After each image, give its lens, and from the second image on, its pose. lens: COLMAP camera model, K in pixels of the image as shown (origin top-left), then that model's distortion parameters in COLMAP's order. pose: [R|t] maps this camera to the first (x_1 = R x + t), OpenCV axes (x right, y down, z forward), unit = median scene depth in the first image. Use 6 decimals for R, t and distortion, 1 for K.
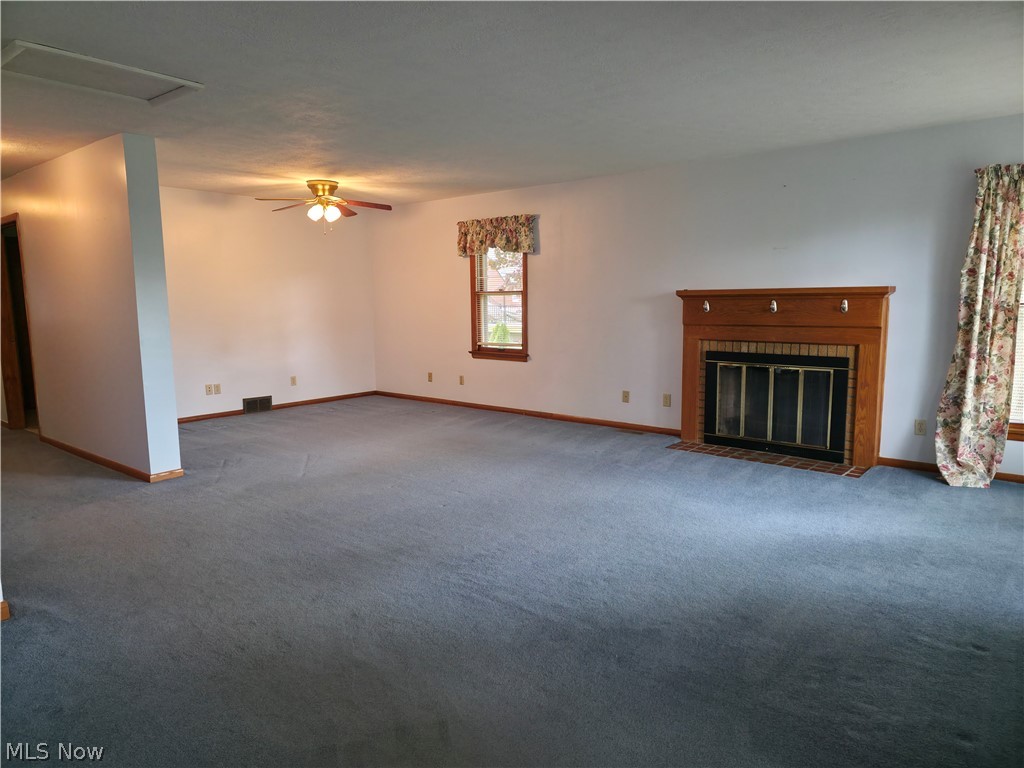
lens RADIAL K [[664.3, 0, 503.2], [0, 664.3, 384.0], [0, 0, 1]] dist [0.043524, -0.024824]
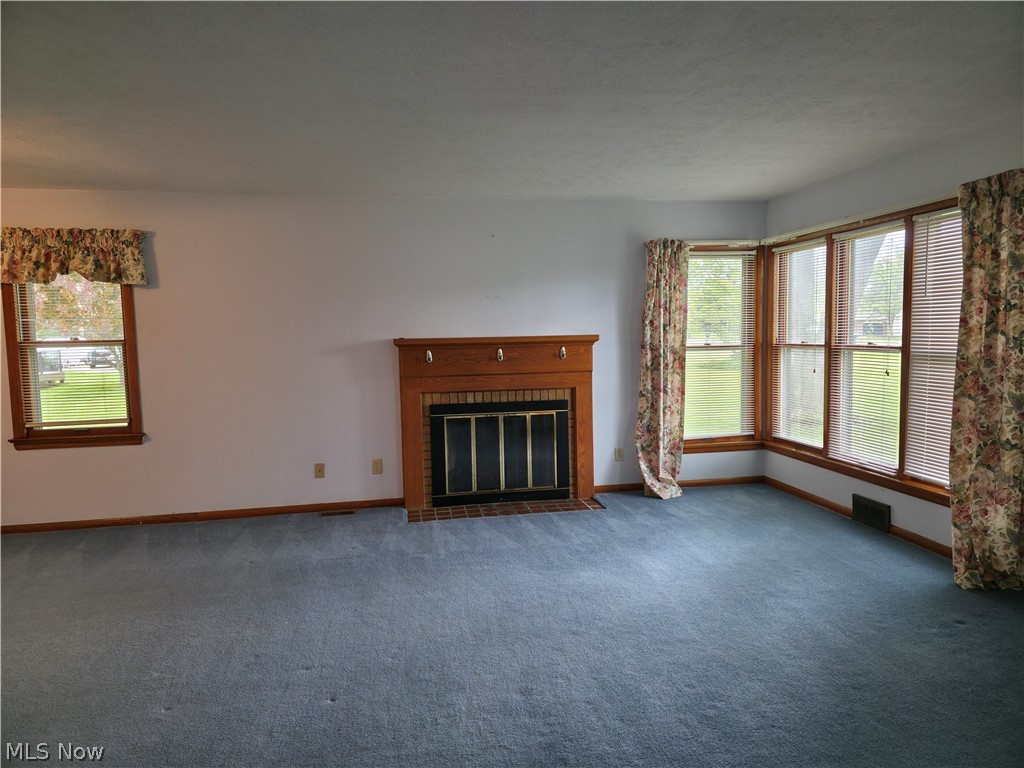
lens RADIAL K [[664.3, 0, 514.4], [0, 664.3, 384.2], [0, 0, 1]] dist [0.043524, -0.024824]
pose [[0.631414, -0.063408, 0.772849, -0.358871], [0.114249, 0.993382, -0.011839, -0.060443], [-0.766984, 0.095772, 0.634479, 0.380416]]
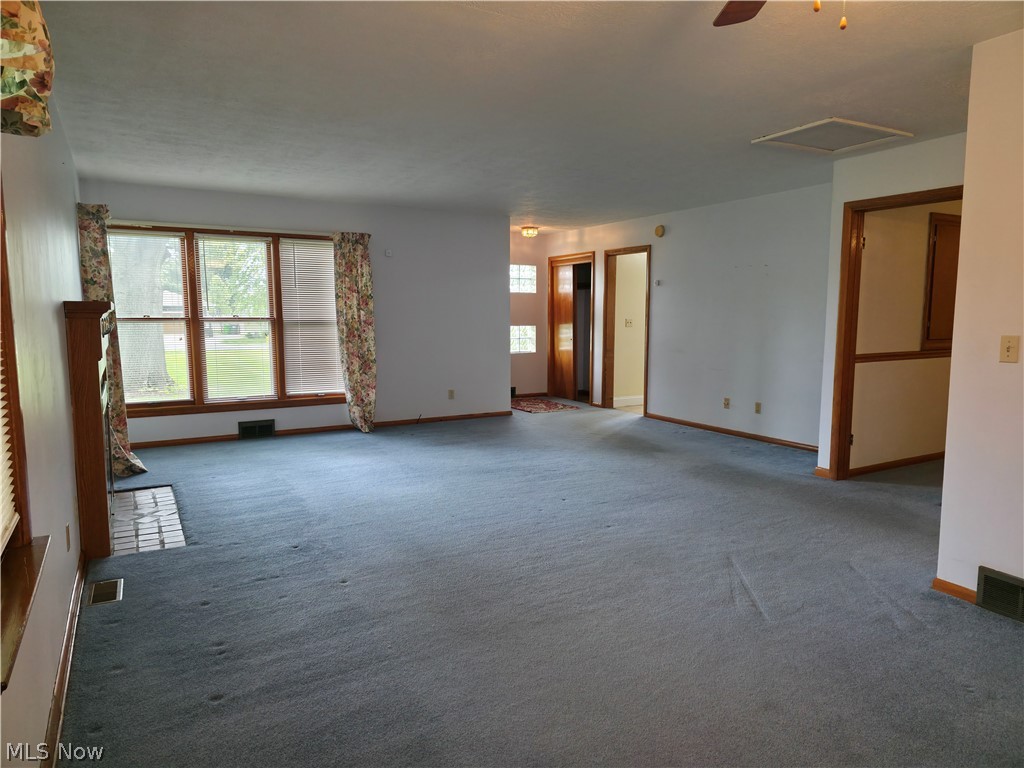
lens RADIAL K [[664.3, 0, 512.5], [0, 664.3, 385.9], [0, 0, 1]] dist [0.043524, -0.024824]
pose [[-0.937273, -0.029041, 0.347383, -0.317395], [0.055339, 0.971491, 0.230527, -0.215460], [-0.344175, 0.235291, -0.908946, 1.657488]]
